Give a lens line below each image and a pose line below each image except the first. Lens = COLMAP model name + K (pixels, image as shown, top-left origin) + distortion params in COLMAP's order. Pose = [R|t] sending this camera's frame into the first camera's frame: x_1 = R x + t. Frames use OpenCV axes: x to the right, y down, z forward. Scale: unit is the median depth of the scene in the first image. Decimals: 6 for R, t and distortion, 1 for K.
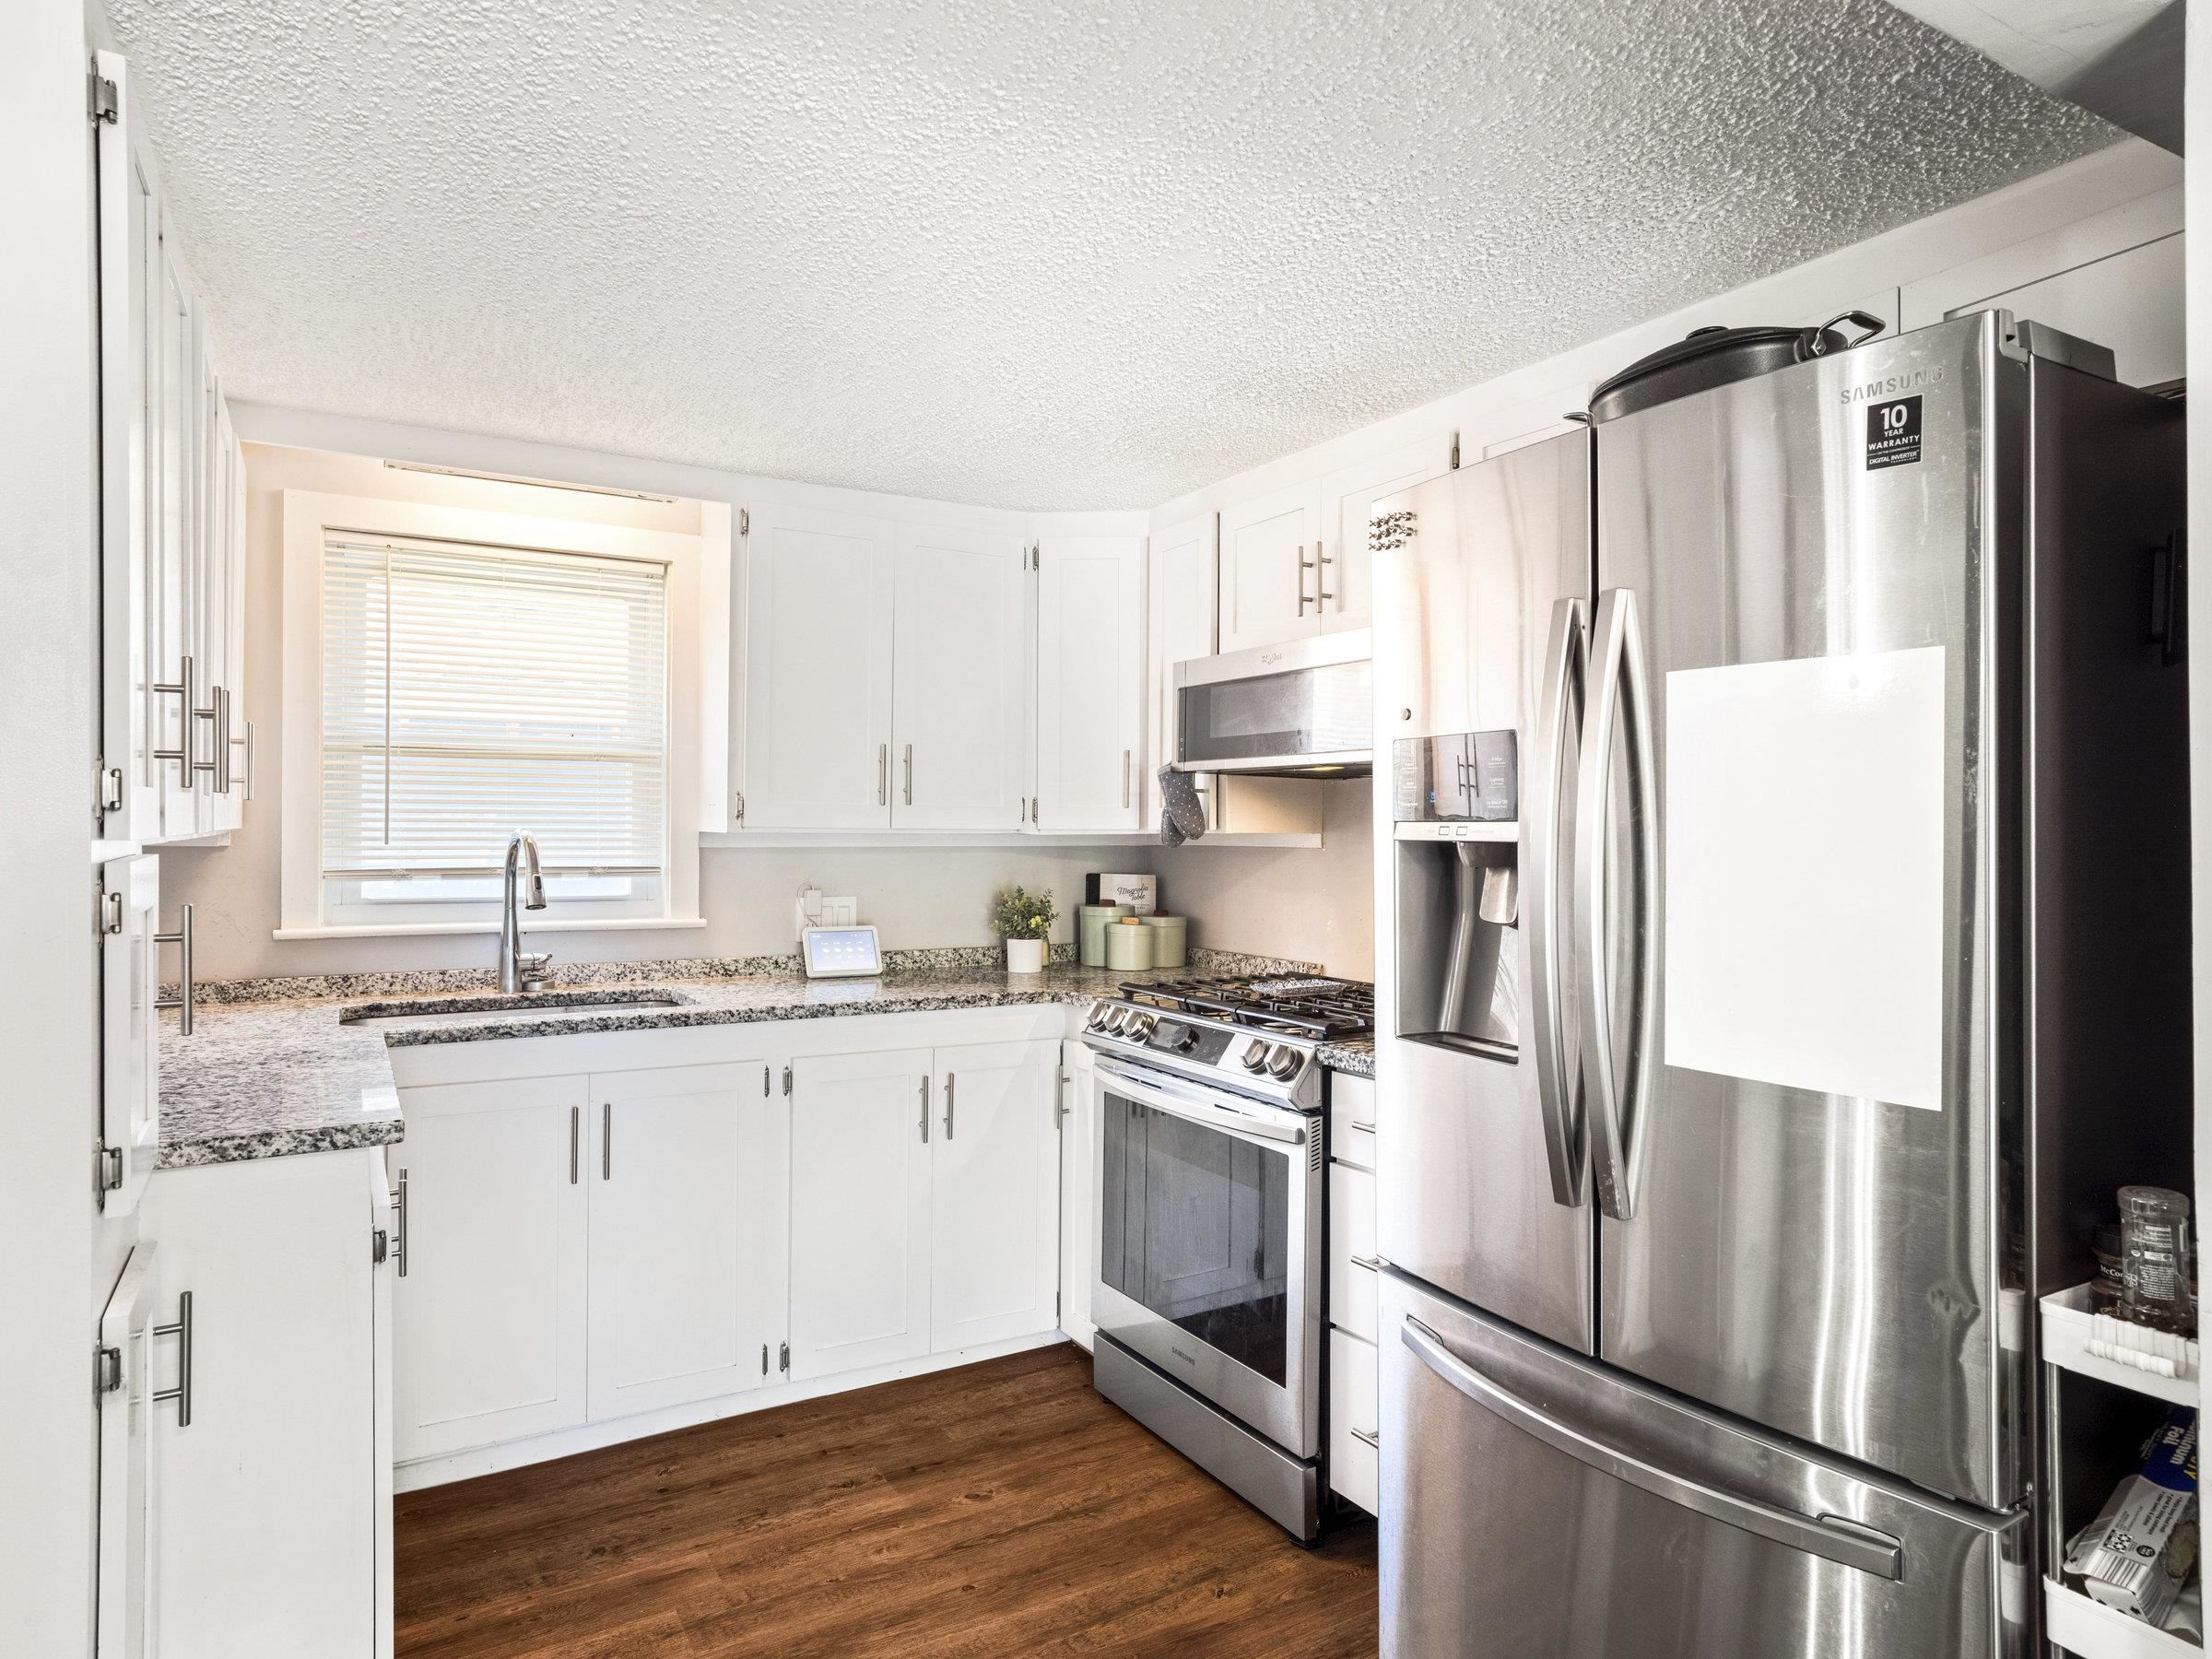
lens RADIAL K [[1298.1, 0, 1117.1], [0, 1298.1, 830.0], [0, 0, 1]] dist [-0.017604, 0.001801]
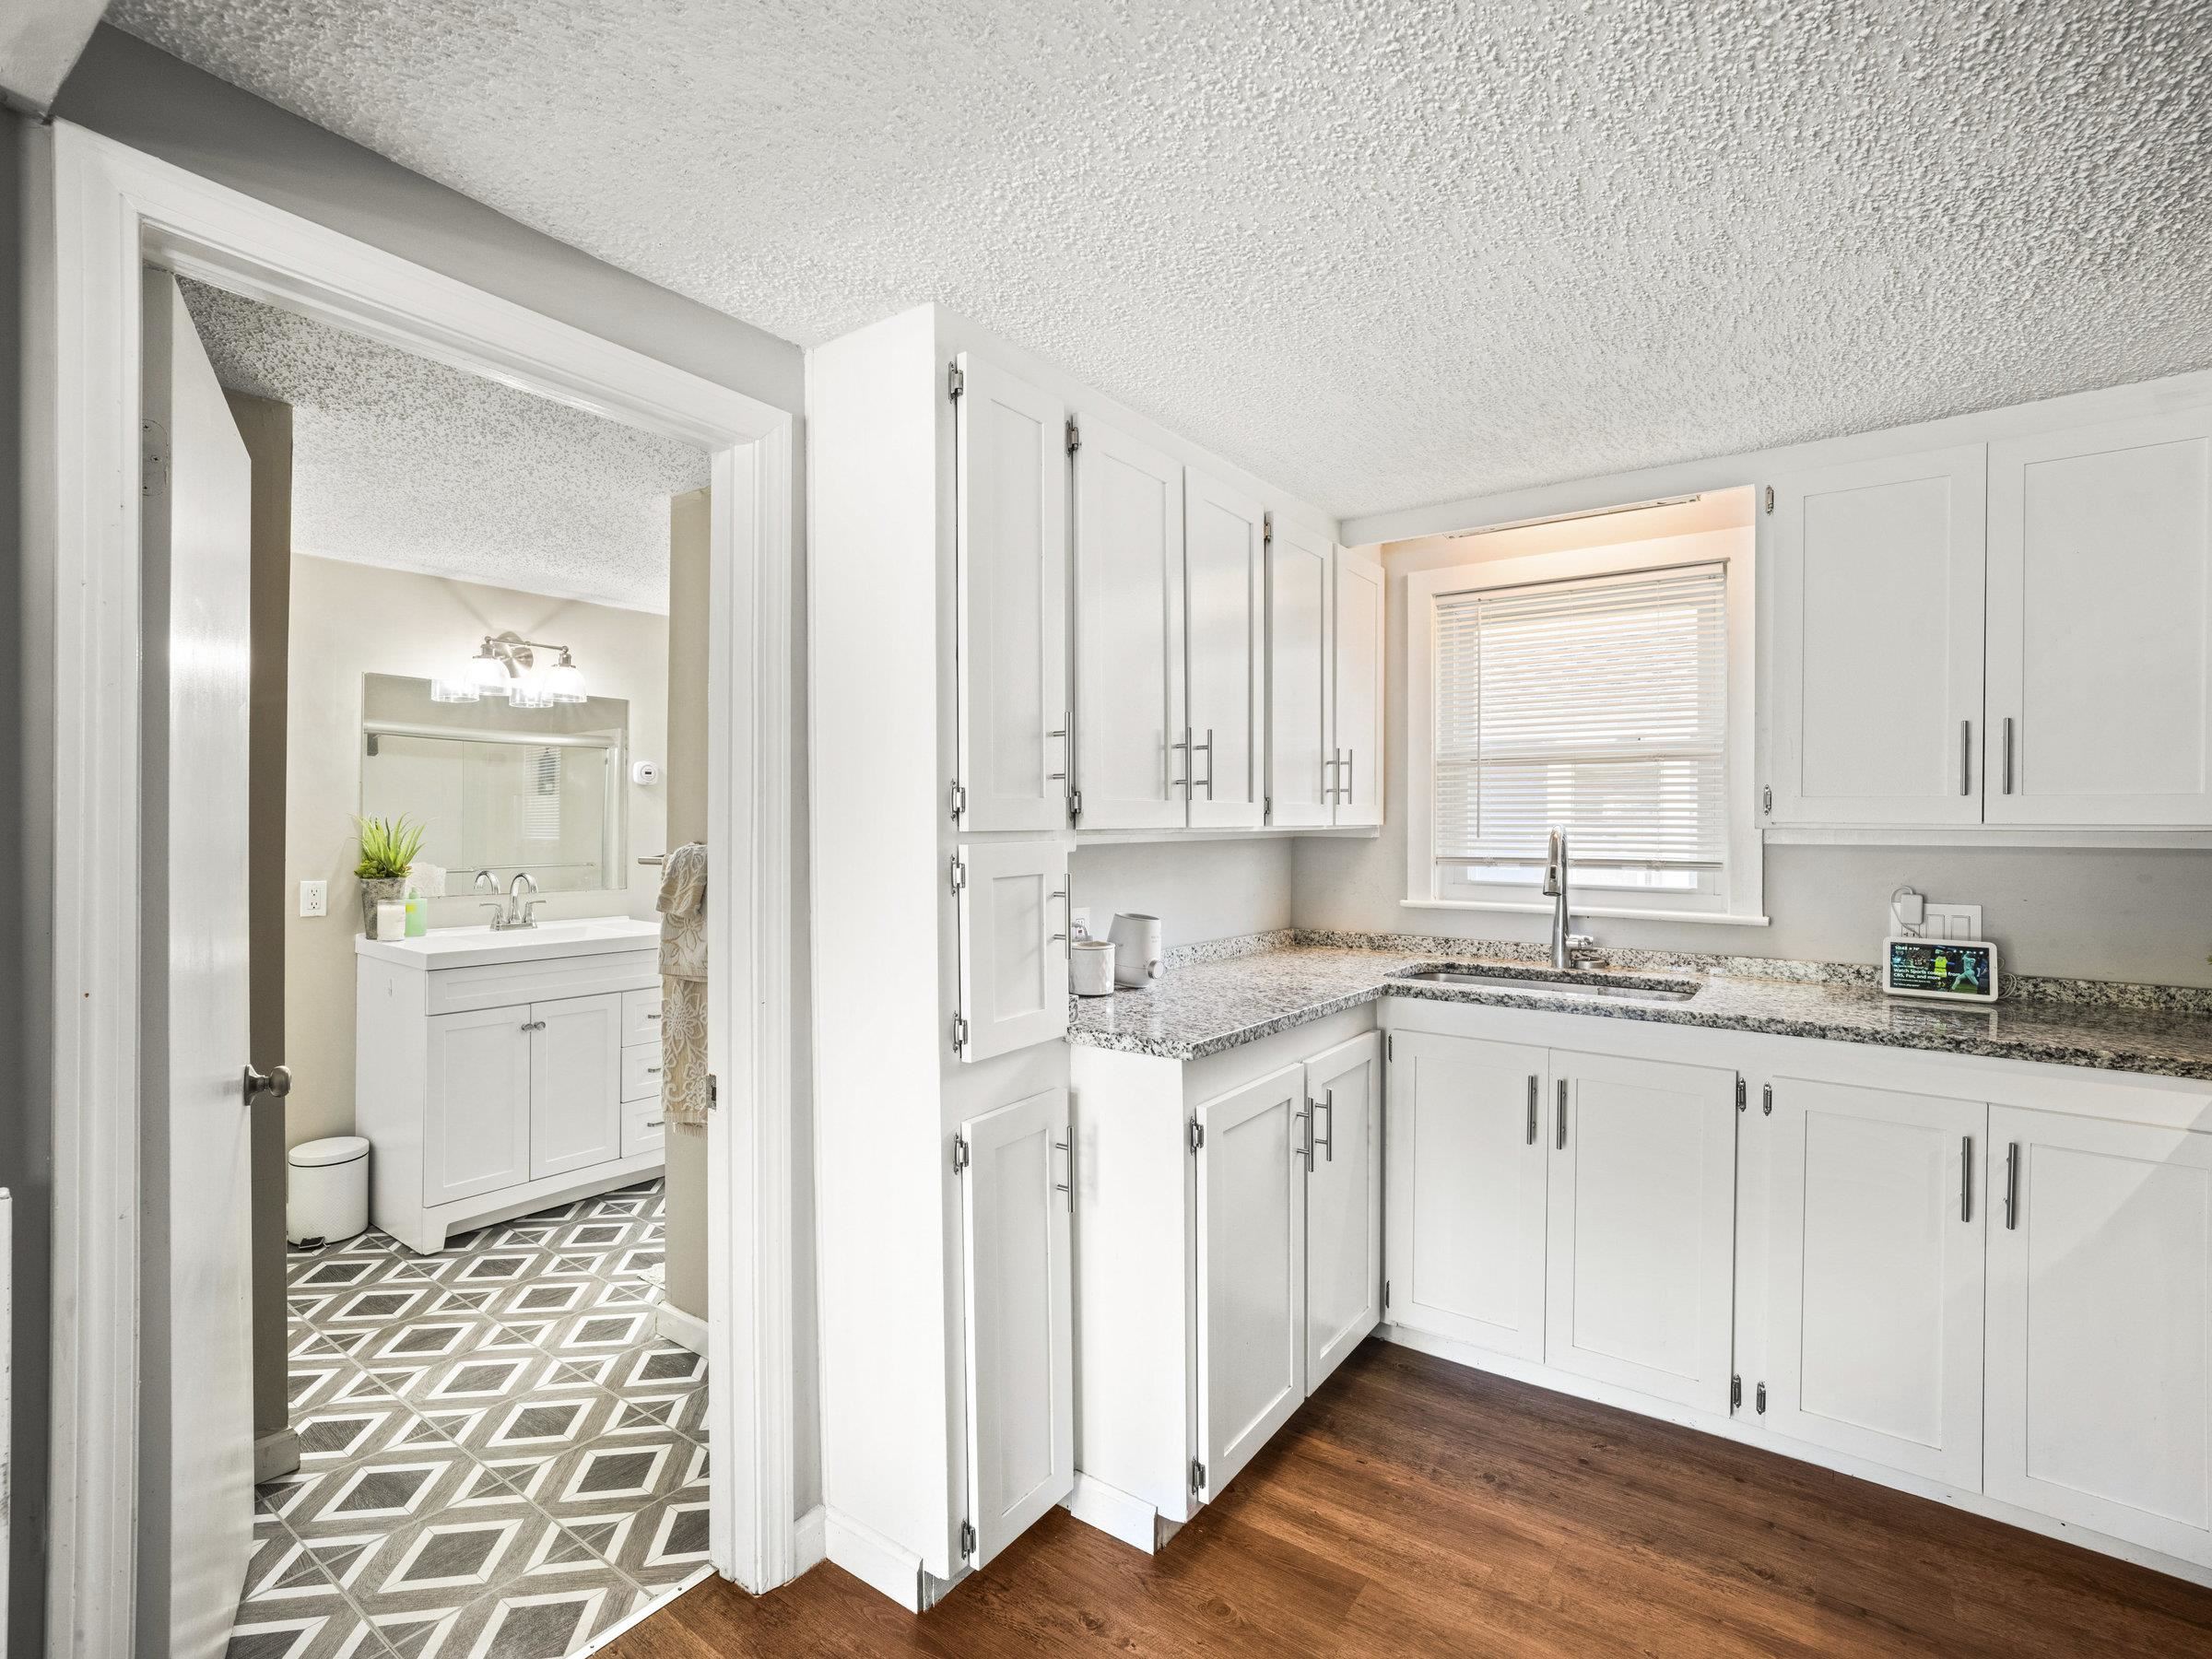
lens RADIAL K [[1031.6, 0, 1108.9], [0, 1031.6, 824.2], [0, 0, 1]] dist [-0.034192, 0.010699]
pose [[0.392898, -0.002869, -0.919578, 0.208965], [-0.000091, 0.999995, -0.003158, 0.001539], [0.919582, 0.001325, 0.392896, 0.274739]]
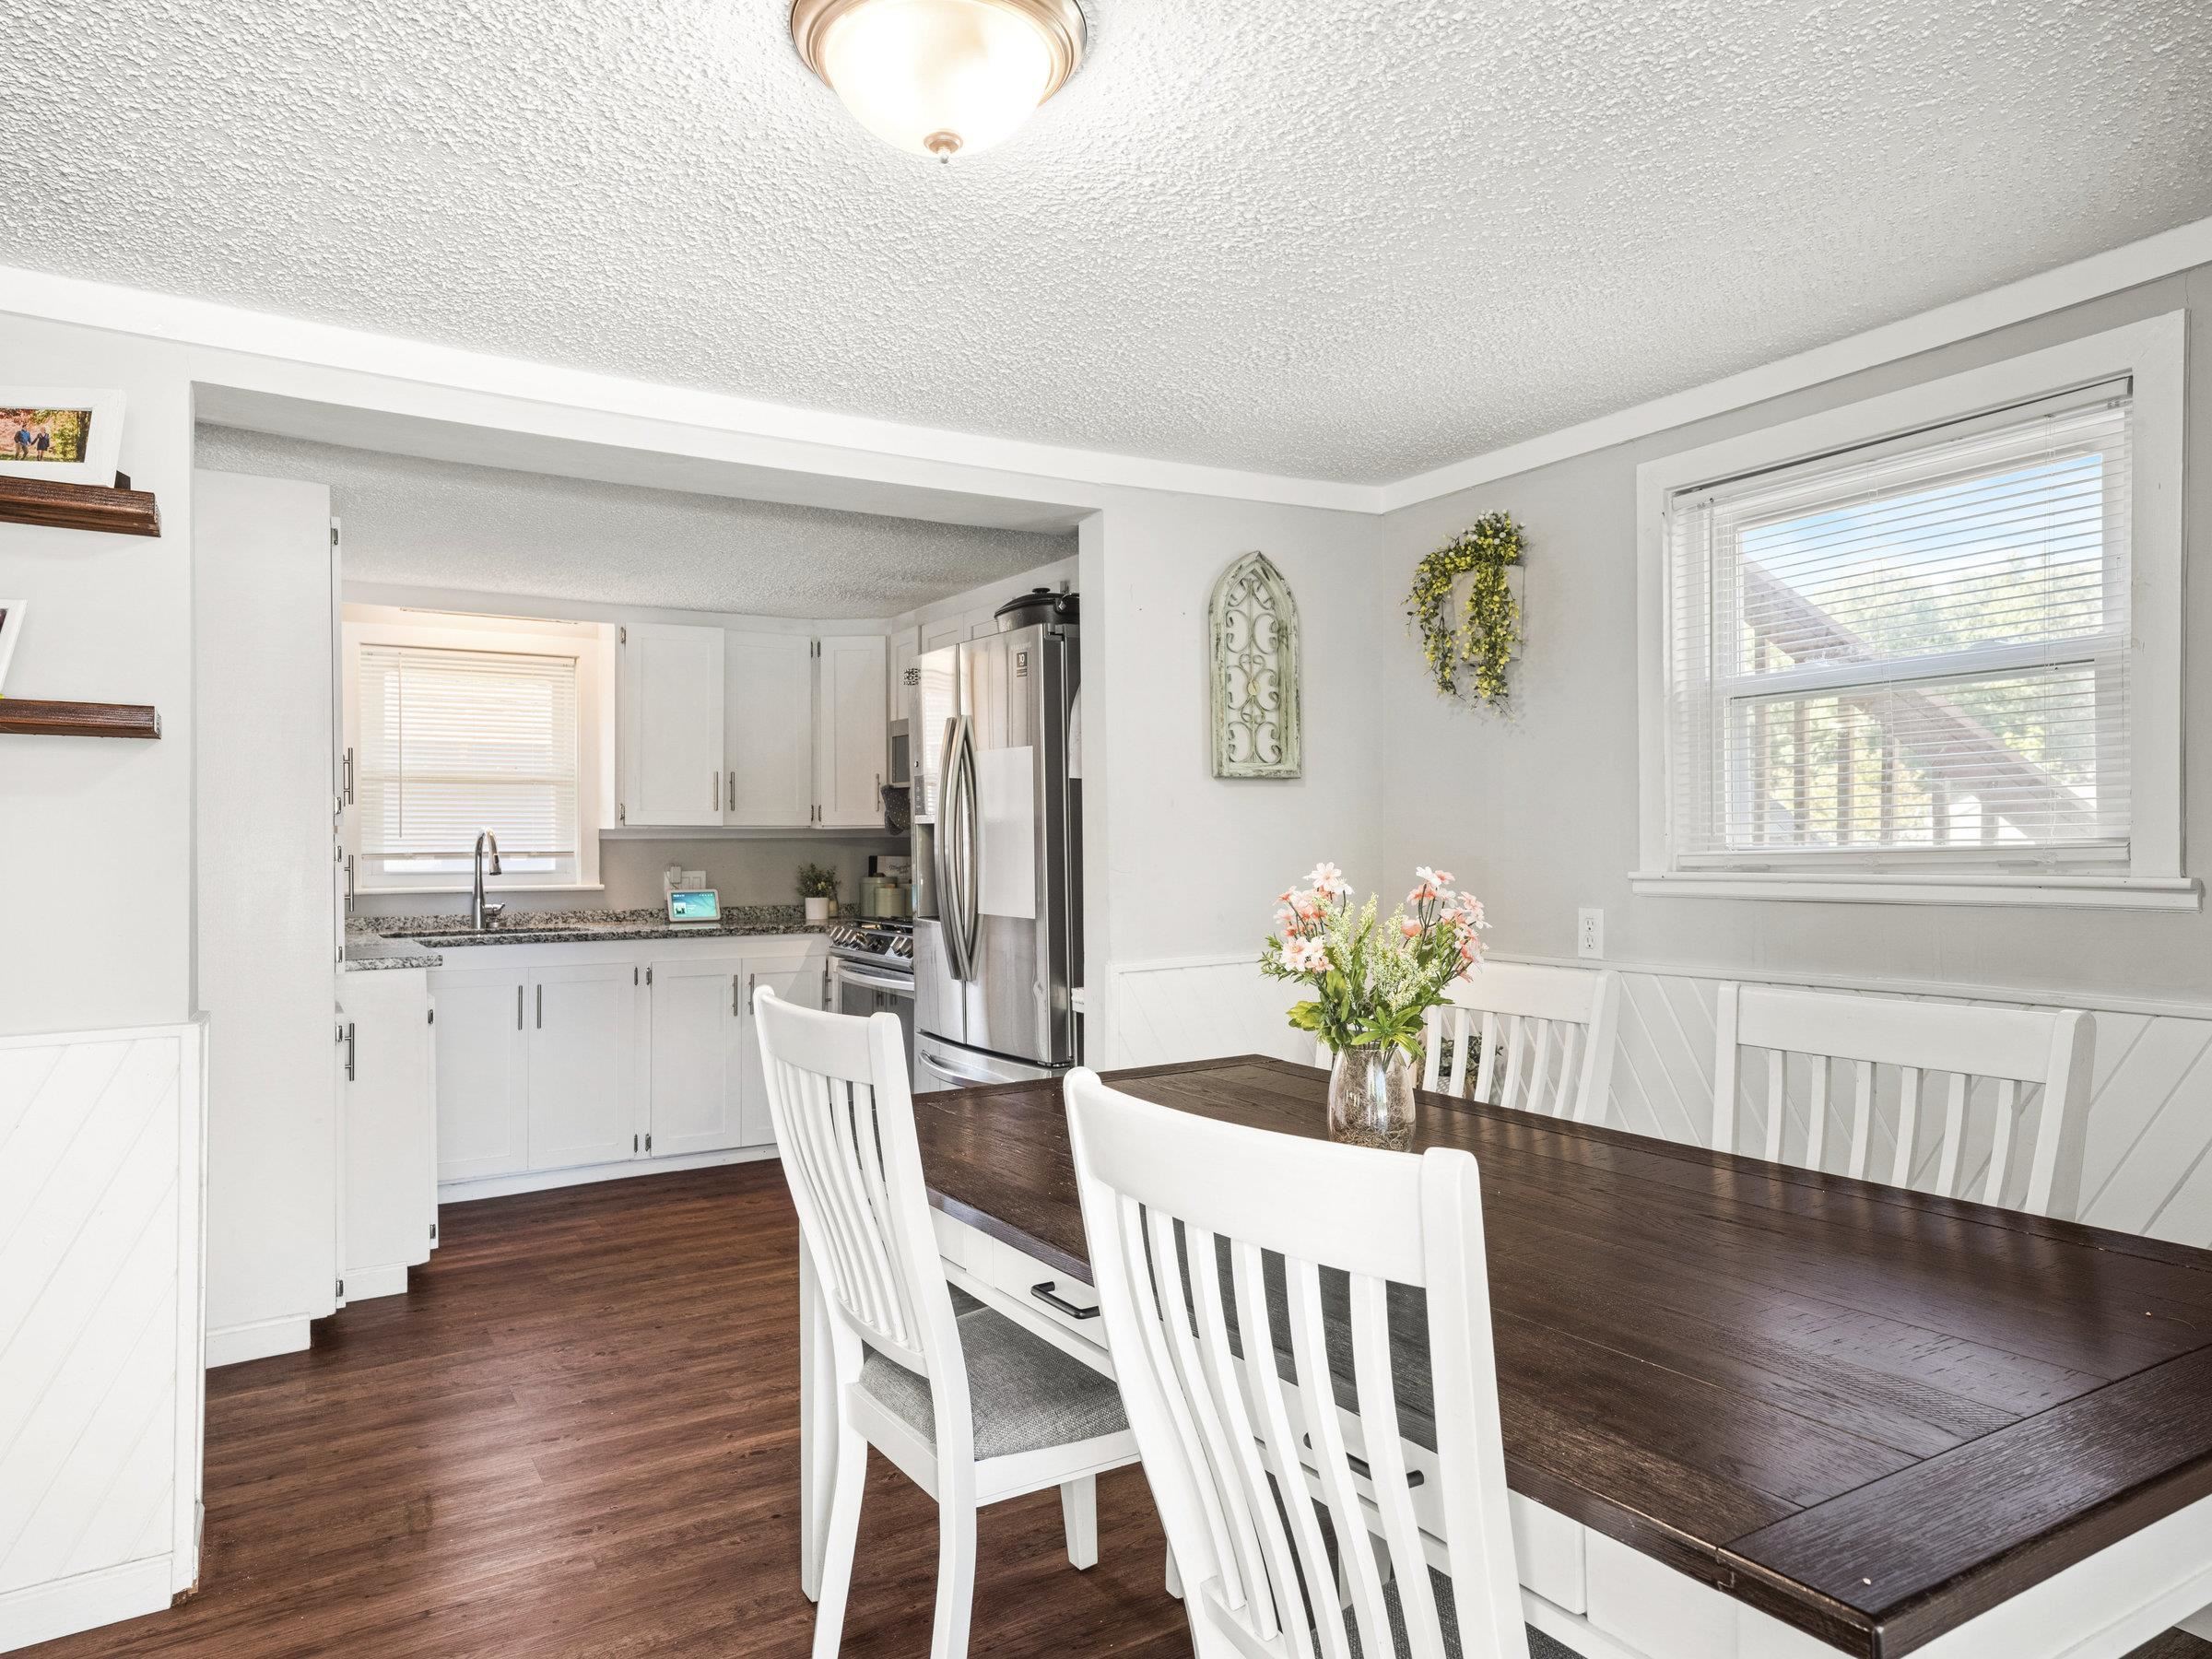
lens RADIAL K [[1374.0, 0, 1110.3], [0, 1374.0, 830.2], [0, 0, 1]] dist [0.007962, 0.001581]
pose [[0.999843, -0.010100, 0.014572, 0.297856], [0.010175, 0.999935, -0.005083, 0.019606], [-0.014520, 0.005231, 0.999881, -0.737157]]
